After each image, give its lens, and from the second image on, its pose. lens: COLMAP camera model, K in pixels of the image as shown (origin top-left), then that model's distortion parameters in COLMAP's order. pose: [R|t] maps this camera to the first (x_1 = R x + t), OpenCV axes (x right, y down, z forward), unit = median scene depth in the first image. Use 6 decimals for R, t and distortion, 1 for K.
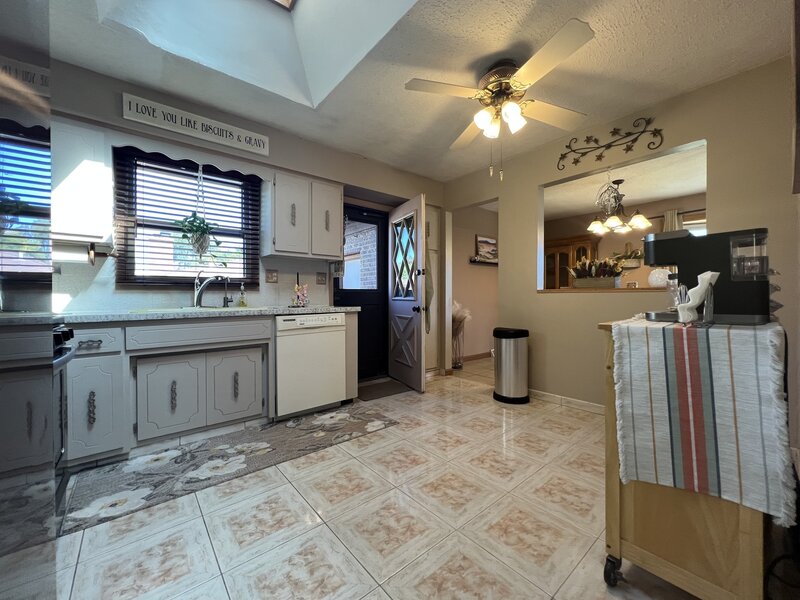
lens RADIAL K [[320.9, 0, 400.0], [0, 320.9, 298.1], [0, 0, 1]] dist [-0.002787, 0.000031]
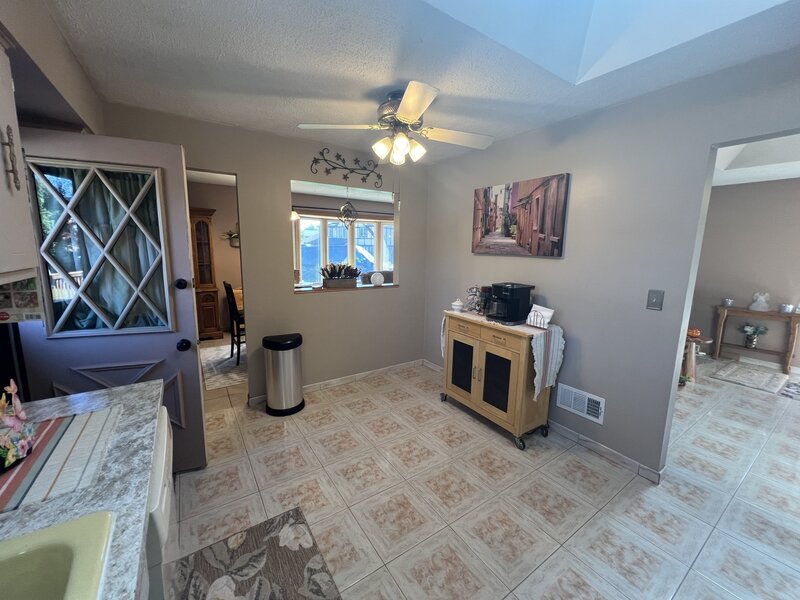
lens RADIAL K [[321.5, 0, 400.0], [0, 321.5, 300.0], [0, 0, 1]] dist [0.000338, -0.000016]
pose [[0.104804, -0.155625, 0.982241, -0.674123], [-0.014055, 0.987350, 0.157934, -0.211102], [-0.994394, -0.030358, 0.101290, 0.769509]]
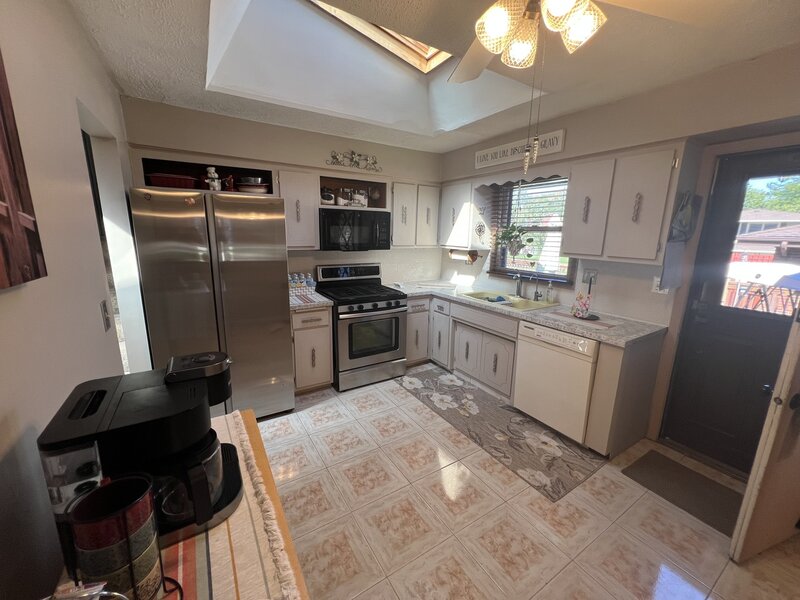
lens RADIAL K [[320.9, 0, 400.0], [0, 320.9, 298.1], [0, 0, 1]] dist [-0.002787, 0.000031]
pose [[-0.138879, 0.209353, -0.967928, 0.728965], [-0.015533, 0.976819, 0.213504, -0.251299], [0.990188, 0.044686, -0.132408, 0.779887]]
